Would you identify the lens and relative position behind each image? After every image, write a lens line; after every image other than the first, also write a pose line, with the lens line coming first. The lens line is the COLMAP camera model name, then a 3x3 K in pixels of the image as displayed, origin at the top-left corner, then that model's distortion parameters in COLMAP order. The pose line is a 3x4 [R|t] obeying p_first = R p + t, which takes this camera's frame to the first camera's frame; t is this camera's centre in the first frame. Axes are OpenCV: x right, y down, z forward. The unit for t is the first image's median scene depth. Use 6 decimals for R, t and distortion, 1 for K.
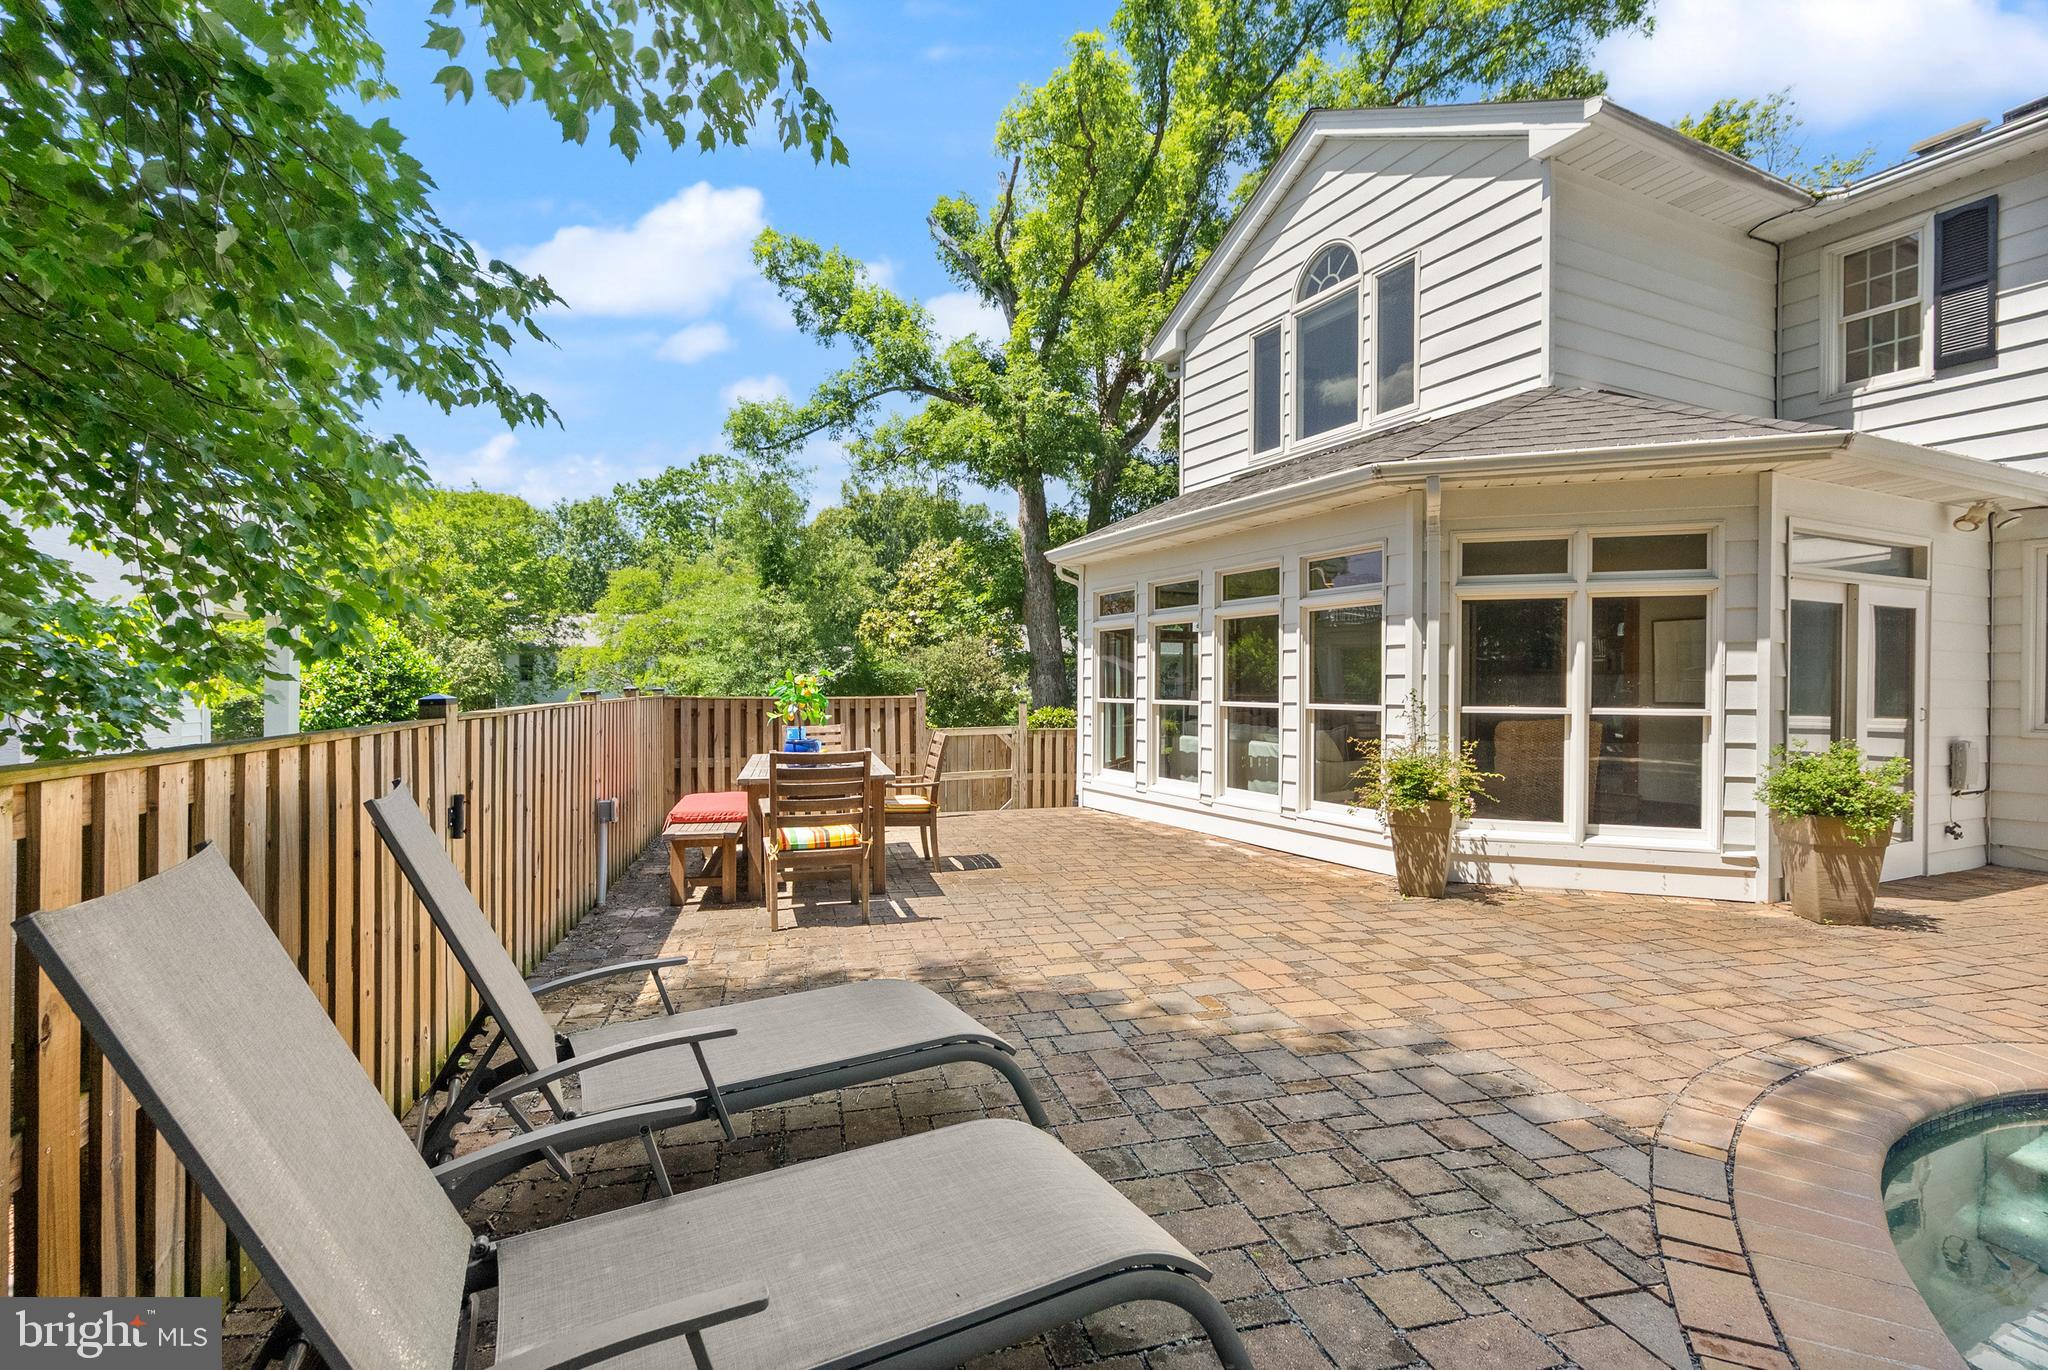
lens RADIAL K [[951.6, 0, 1024.0], [0, 951.6, 685.0], [0, 0, 1]] dist [-0.001748, 0.001442]
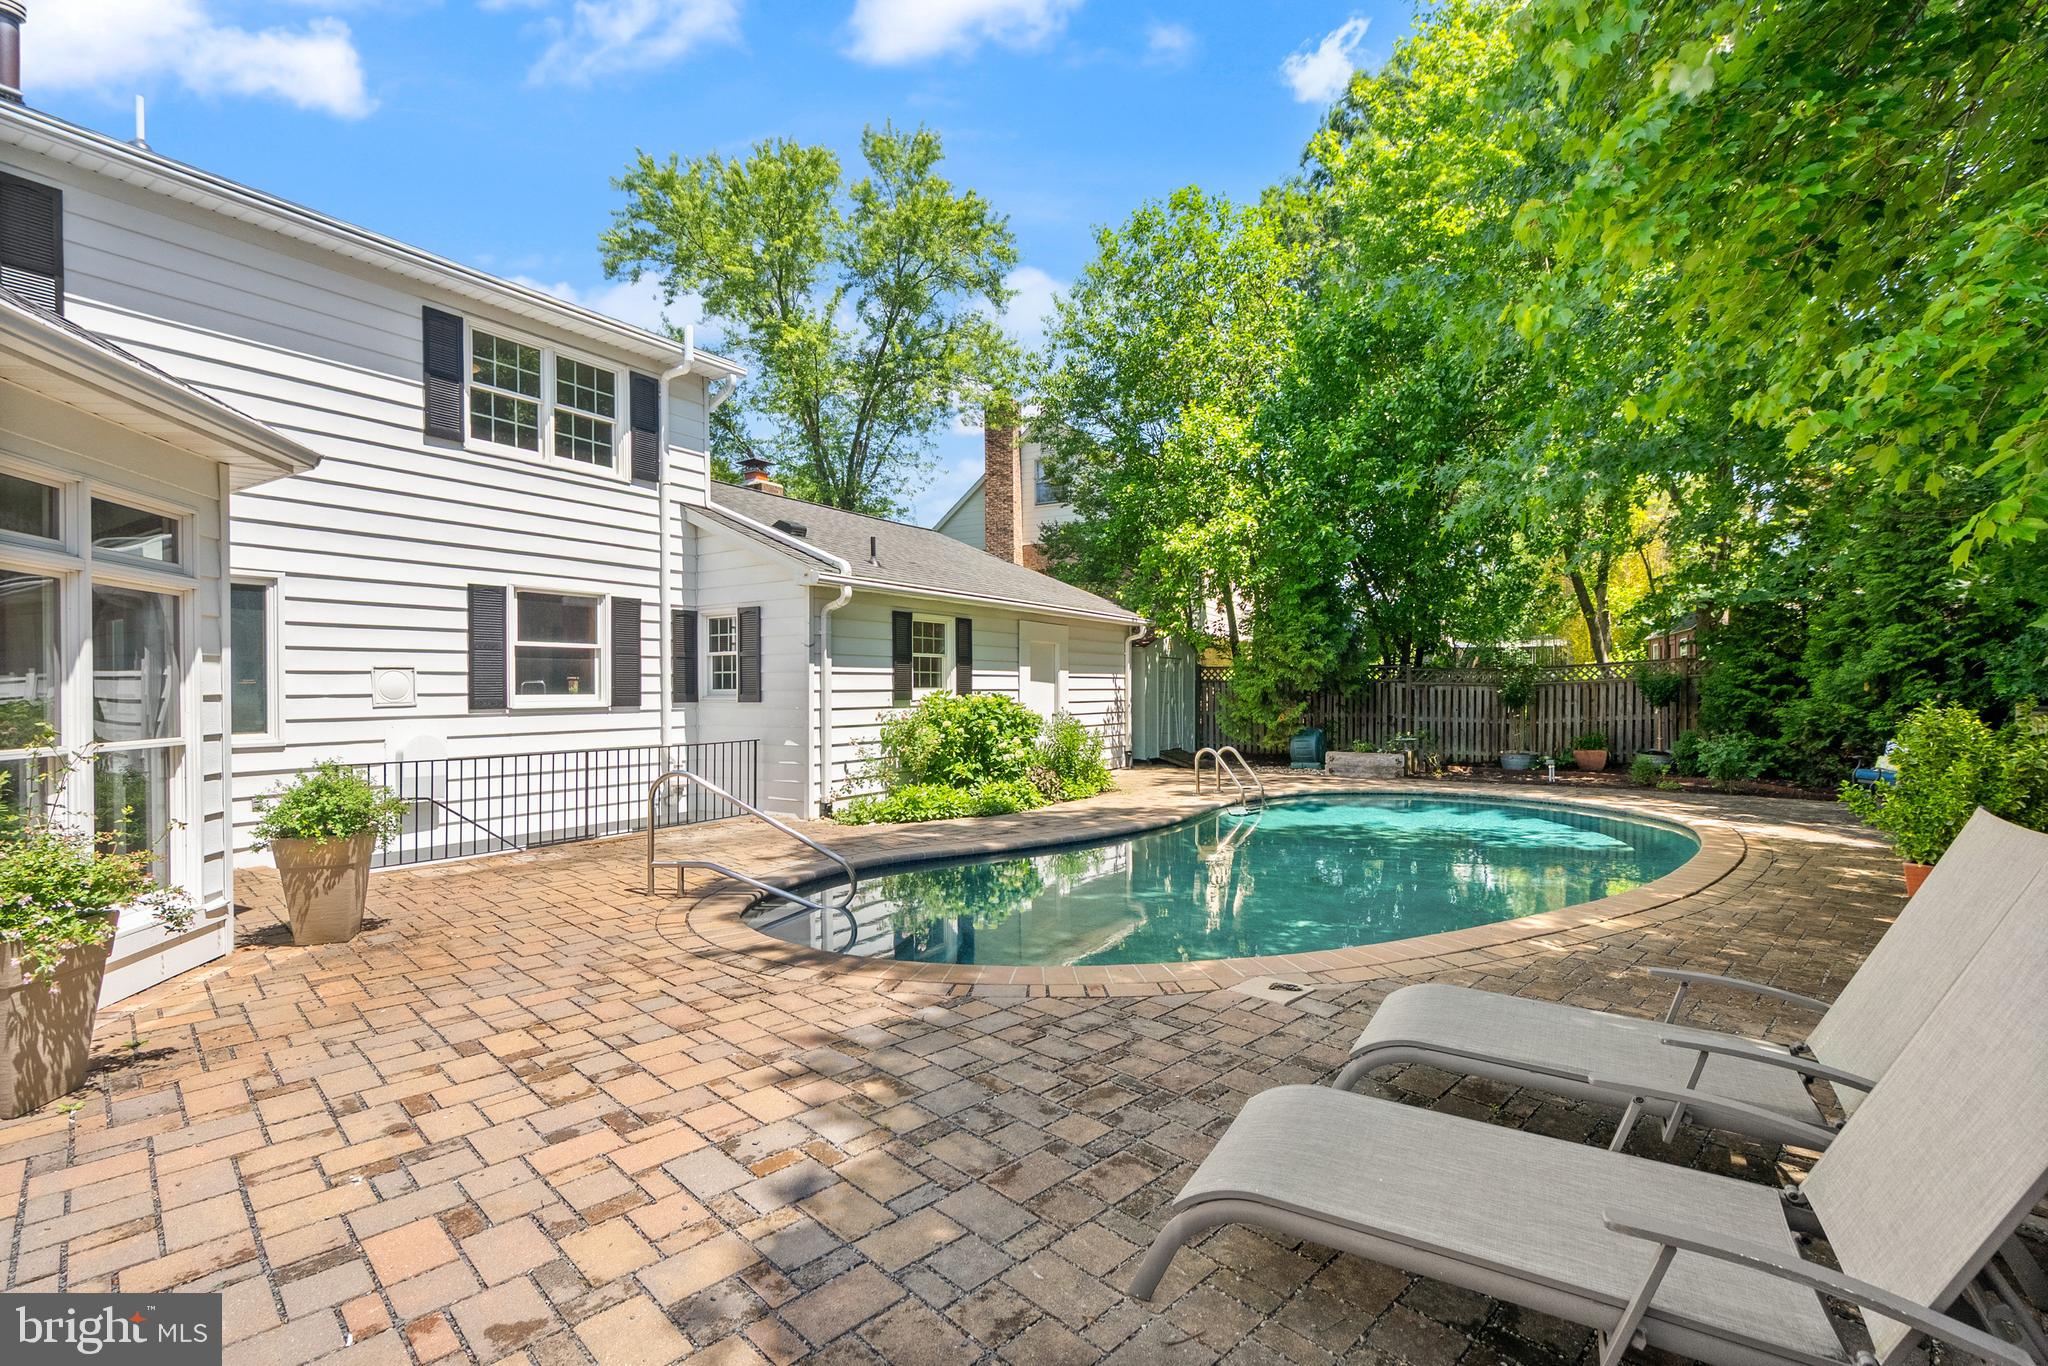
lens RADIAL K [[942.9, 0, 1005.4], [0, 942.9, 684.7], [0, 0, 1]] dist [-0.004659, 0.000399]
pose [[-0.509389, 0.003313, 0.860530, -0.307160], [0.004433, 0.999989, -0.001226, -0.013781], [-0.860525, 0.003190, -0.509399, 0.744463]]
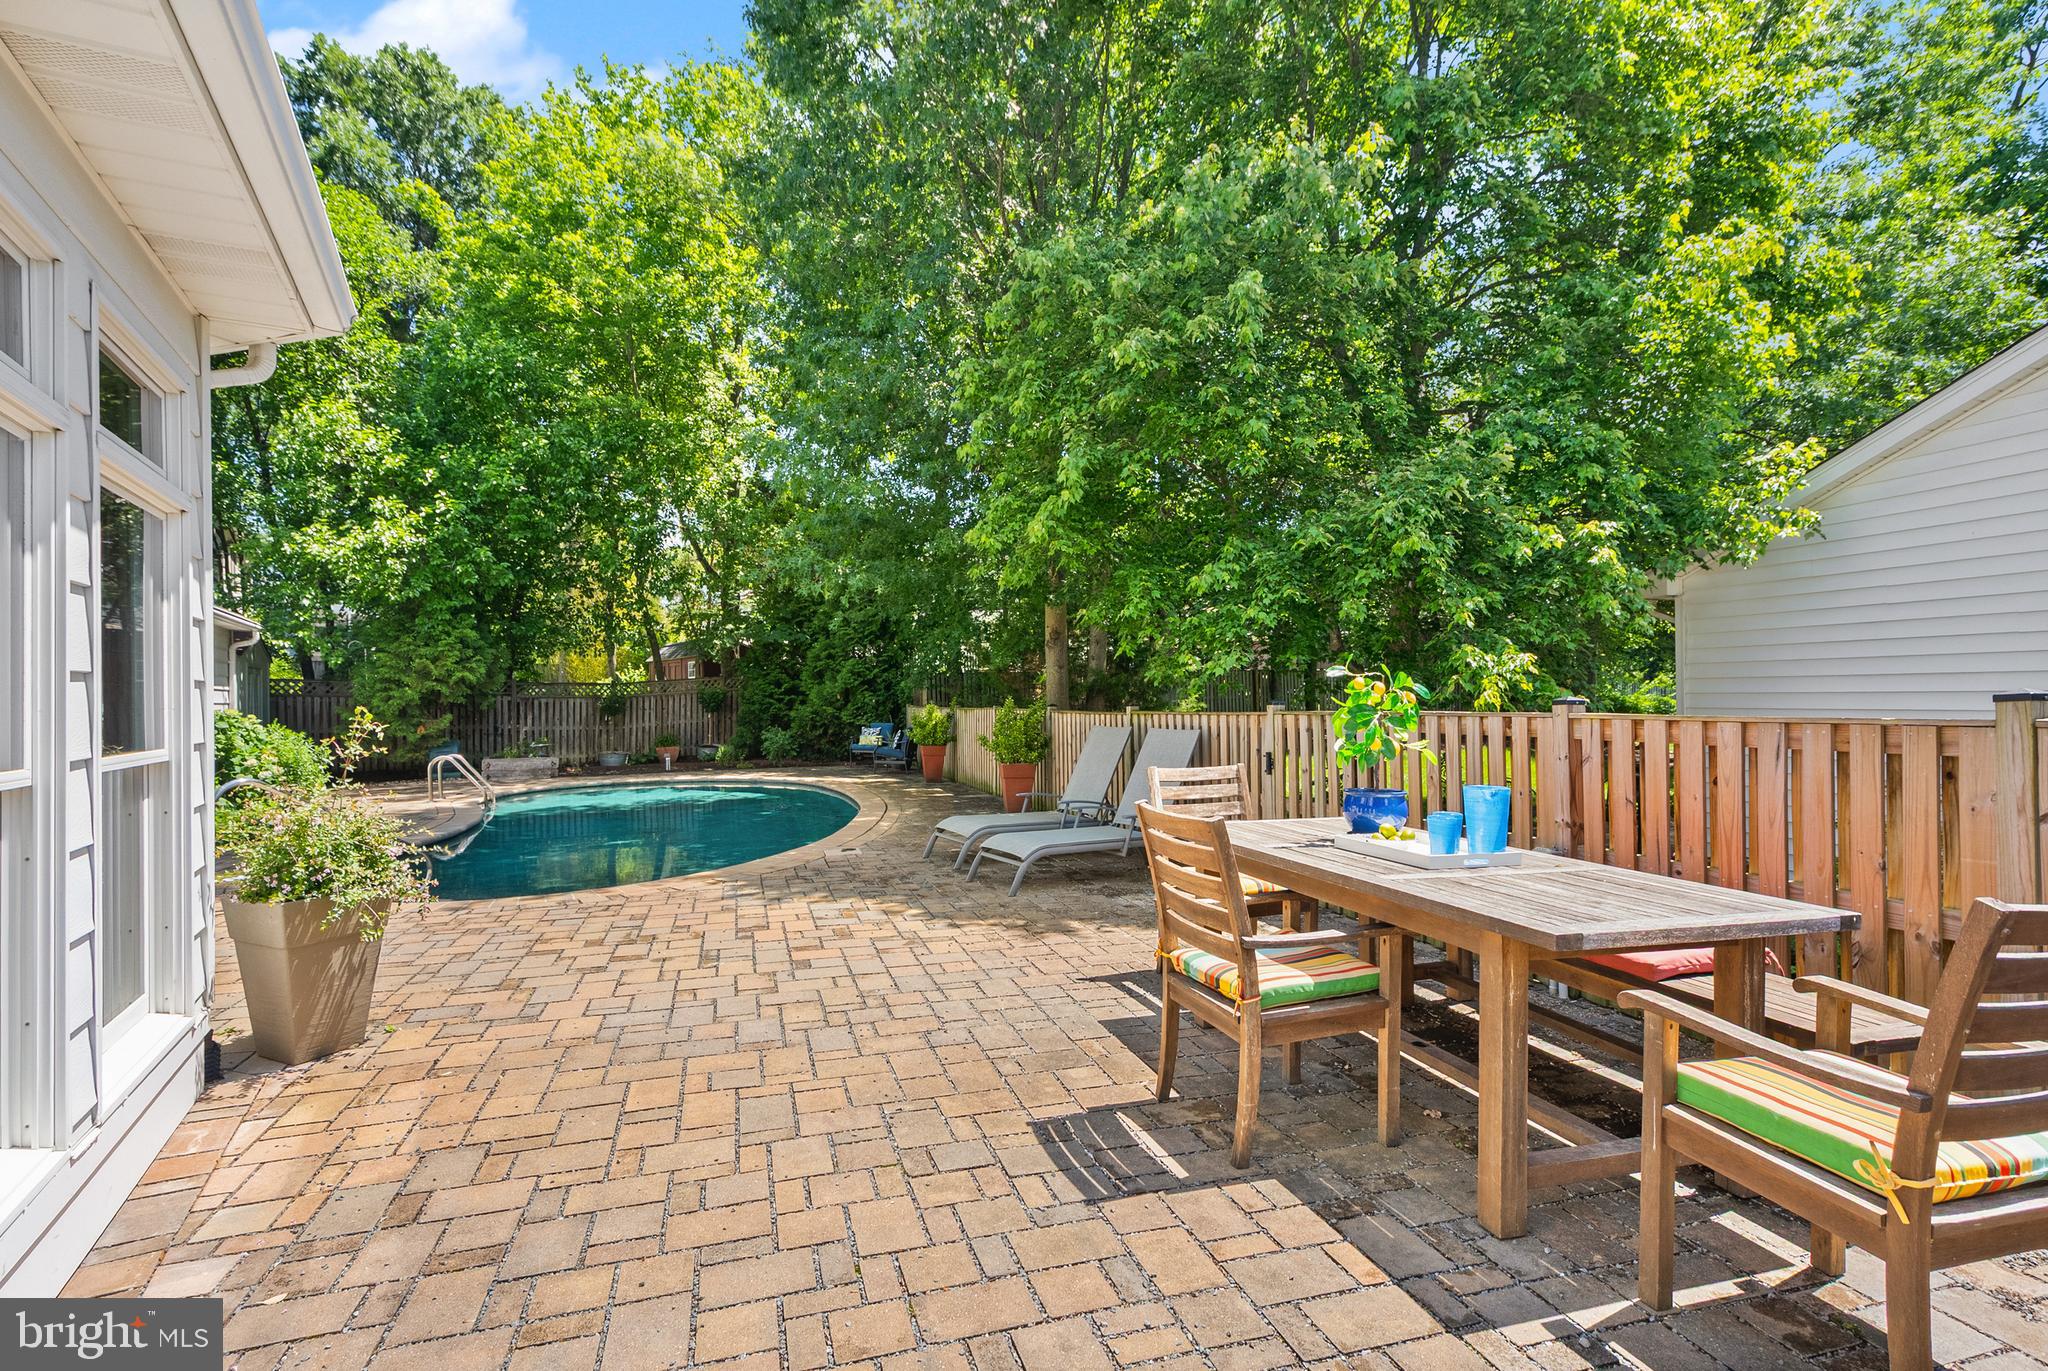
lens RADIAL K [[978.9, 0, 1024.0], [0, 978.9, 685.5], [0, 0, 1]] dist [-0.013824, 0.000178]
pose [[-0.998728, 0.011570, -0.049073, -0.003105], [0.012023, 0.999888, -0.008961, -0.002493], [0.048964, -0.009539, -0.998755, 1.556416]]
